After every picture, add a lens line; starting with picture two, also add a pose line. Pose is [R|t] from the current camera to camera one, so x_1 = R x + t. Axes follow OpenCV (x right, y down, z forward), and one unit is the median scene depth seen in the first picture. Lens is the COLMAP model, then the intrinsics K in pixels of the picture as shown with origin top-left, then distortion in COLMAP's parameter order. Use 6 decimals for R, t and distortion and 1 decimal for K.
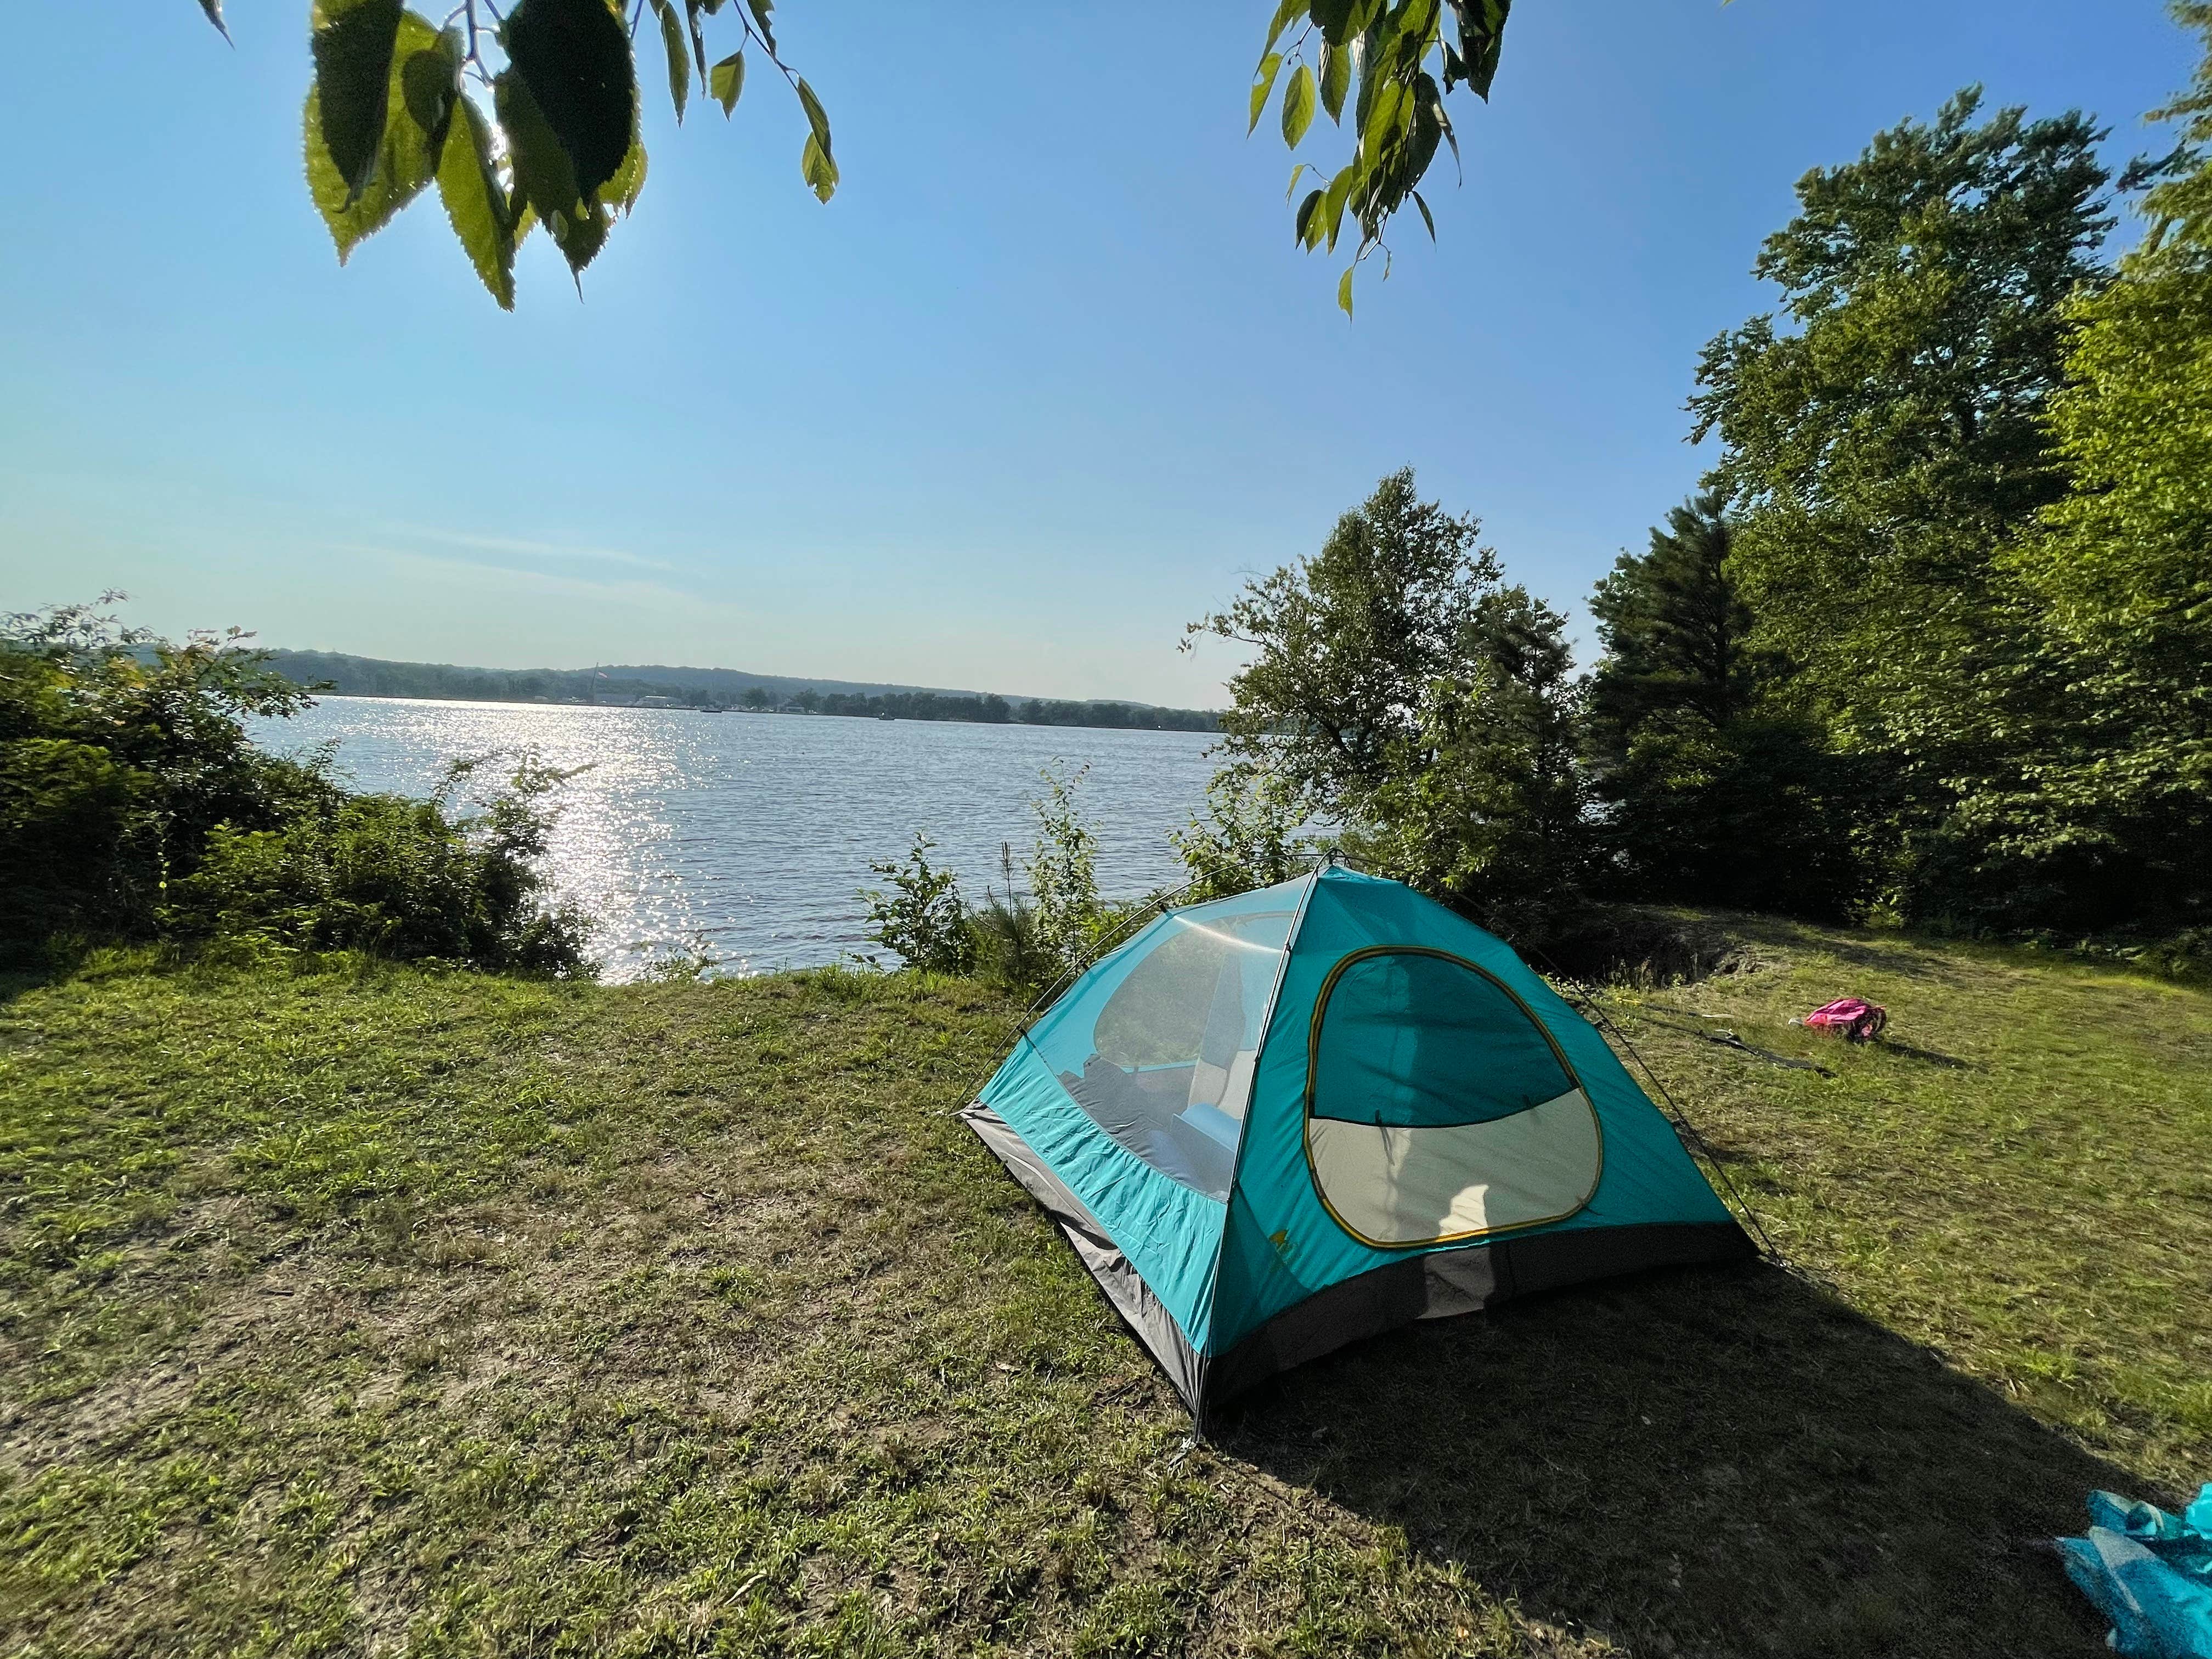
lens RADIAL K [[901.1, 0, 1103.7], [0, 901.1, 823.2], [0, 0, 1]] dist [0.004554, 0.000249]
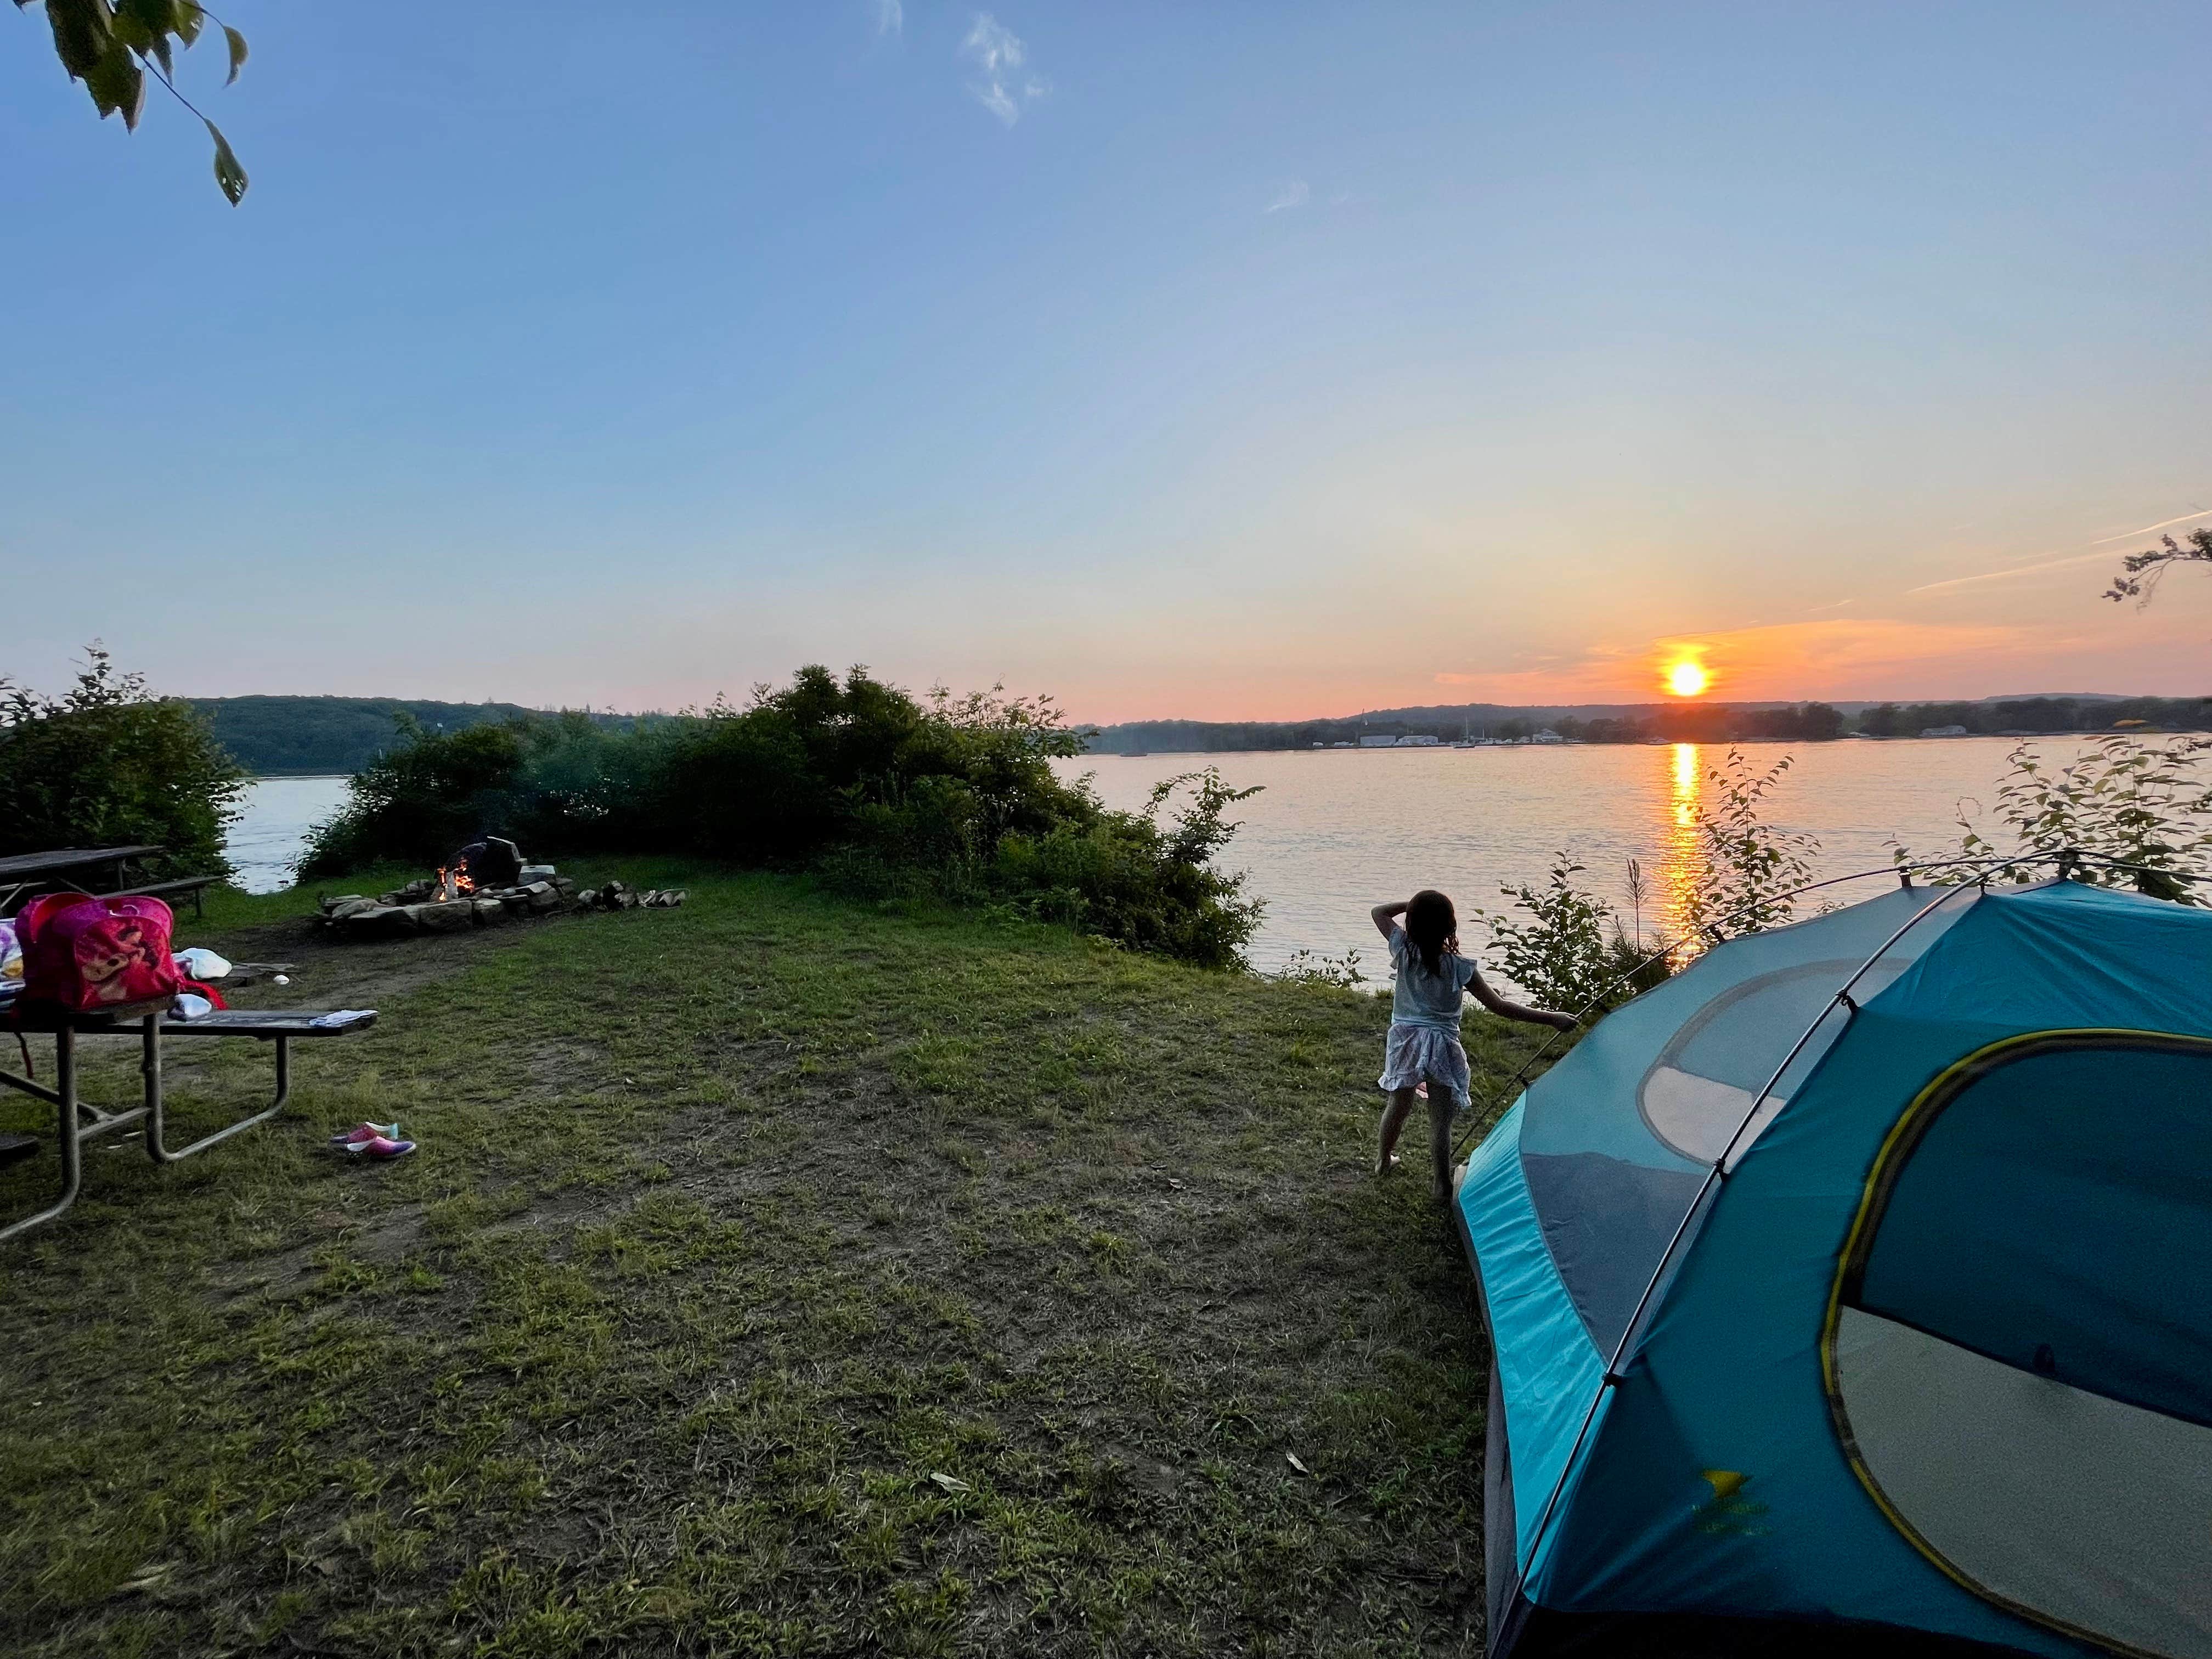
lens RADIAL K [[901.1, 0, 1101.7], [0, 901.1, 815.4], [0, 0, 1]] dist [0.004554, 0.000249]
pose [[0.701072, -0.005285, -0.713071, 0.105301], [-0.027897, 0.999004, -0.034832, 0.017811], [0.712544, 0.044312, 0.700226, 0.086571]]
